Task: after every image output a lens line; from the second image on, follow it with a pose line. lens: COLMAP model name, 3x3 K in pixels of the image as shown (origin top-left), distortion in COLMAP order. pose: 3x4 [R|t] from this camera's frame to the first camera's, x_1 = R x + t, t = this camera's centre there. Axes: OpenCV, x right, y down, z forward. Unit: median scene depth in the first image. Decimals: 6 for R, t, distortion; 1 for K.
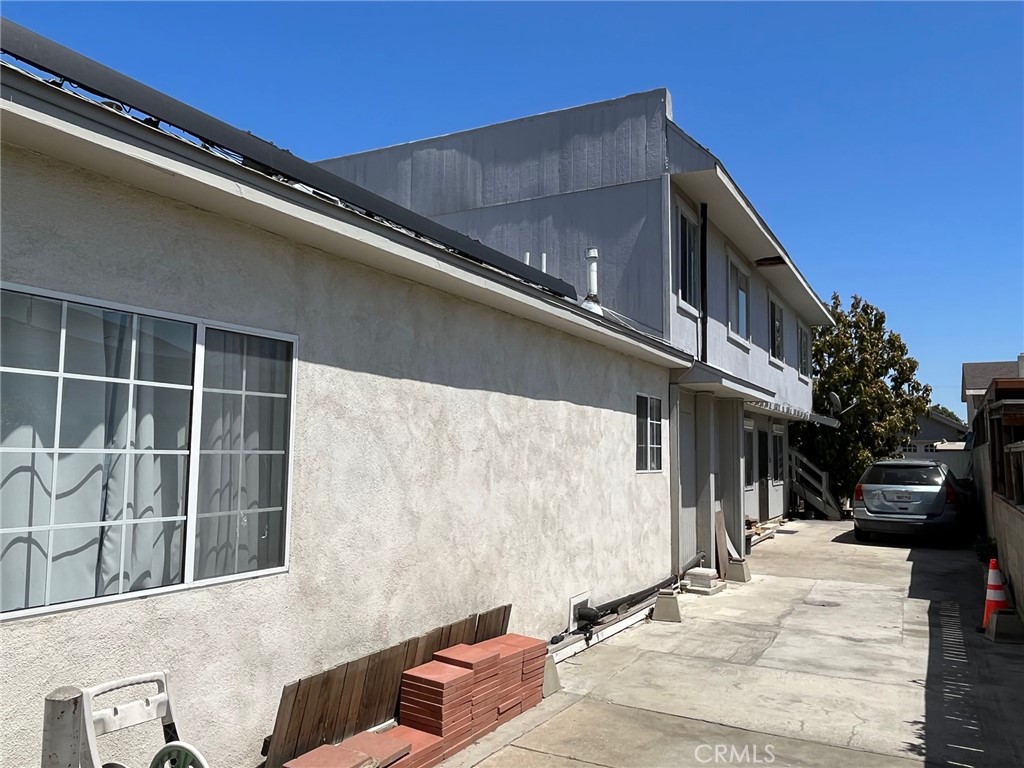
lens RADIAL K [[774.8, 0, 512.0], [0, 774.8, 384.0], [0, 0, 1]] dist [0.009099, 0.002917]
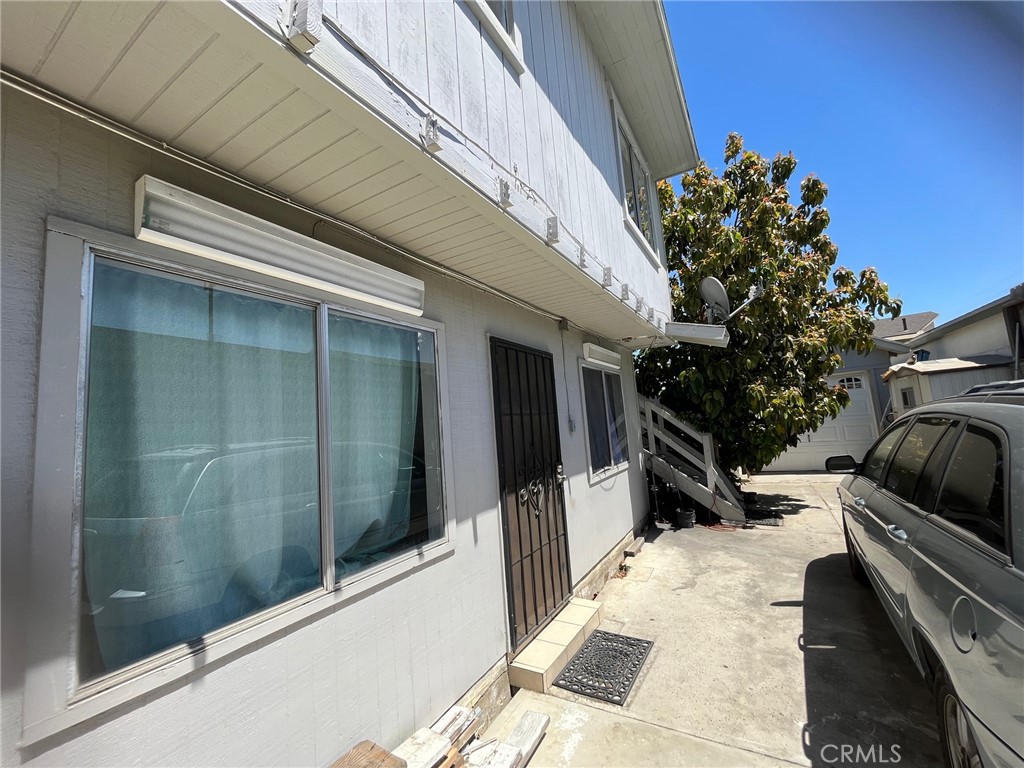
lens RADIAL K [[415.7, 0, 512.0], [0, 415.7, 384.0], [0, 0, 1]] dist [0.000116, 0.000128]
pose [[0.995542, -0.092650, -0.017676, 0.297584], [0.092385, 0.995607, -0.015231, 0.075775], [0.019009, 0.013530, 0.999728, 0.762714]]
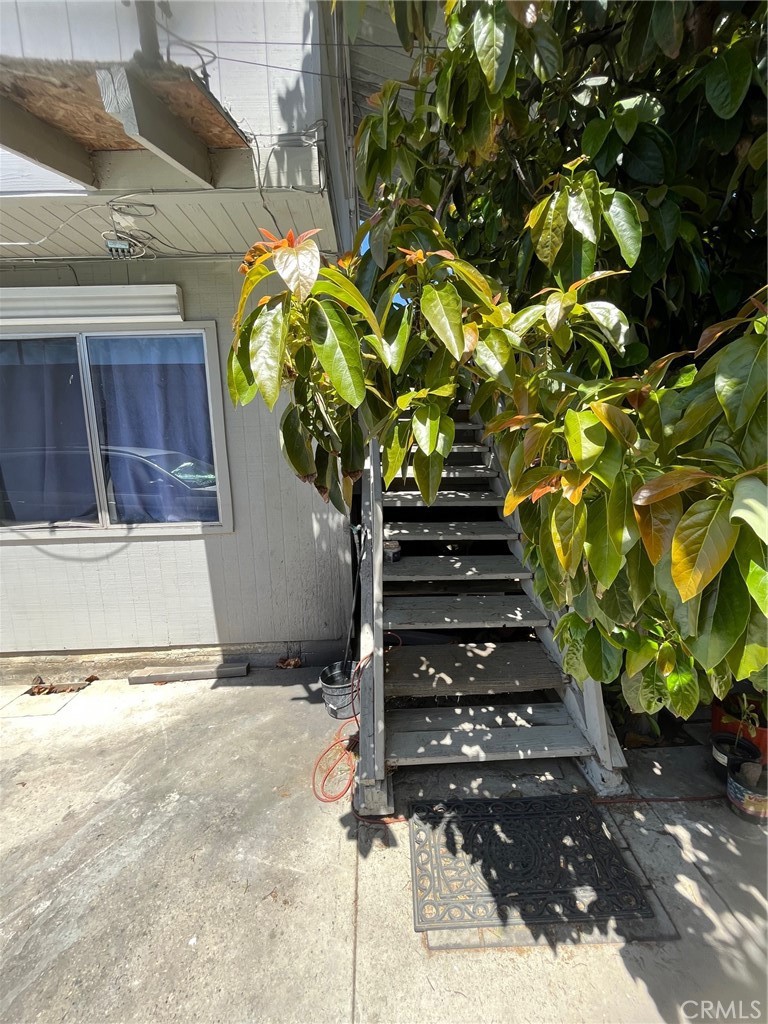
lens RADIAL K [[415.7, 0, 384.0], [0, 415.7, 512.0], [0, 0, 1]] dist [0.000116, 0.000128]
pose [[0.507811, 0.125508, -0.852277, 0.521009], [0.109057, 0.972005, 0.208119, 0.105969], [0.854538, -0.198632, 0.479907, 1.040760]]
